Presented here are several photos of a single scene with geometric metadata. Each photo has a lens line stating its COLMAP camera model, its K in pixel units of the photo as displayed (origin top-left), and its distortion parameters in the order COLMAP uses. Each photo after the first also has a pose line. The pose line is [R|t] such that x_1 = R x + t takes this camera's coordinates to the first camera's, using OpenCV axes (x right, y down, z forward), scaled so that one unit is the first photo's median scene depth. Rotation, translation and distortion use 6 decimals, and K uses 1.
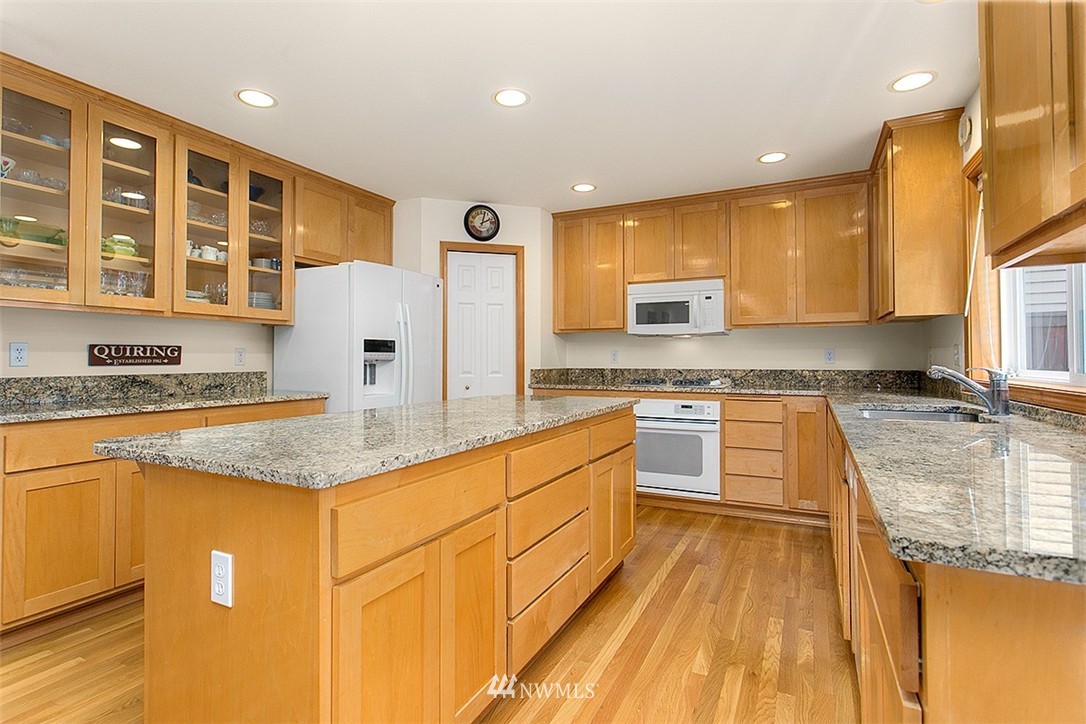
lens RADIAL K [[545.0, 0, 525.5], [0, 545.0, 356.5], [0, 0, 1]] dist [-0.011304, 0.001563]
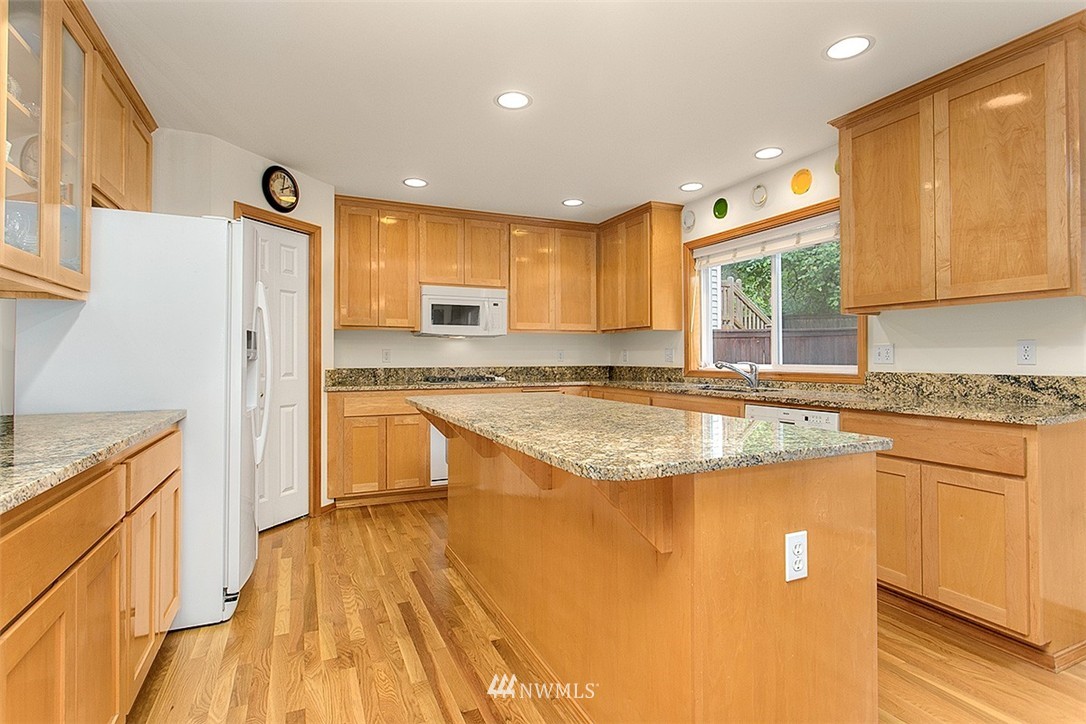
lens RADIAL K [[545.0, 0, 544.5], [0, 545.0, 357.1], [0, 0, 1]] dist [-0.011304, 0.001563]
pose [[0.613331, 0.000352, 0.789826, -0.475311], [-0.001886, 0.999998, 0.001018, 0.001454], [-0.789823, -0.002114, 0.613331, 0.197999]]
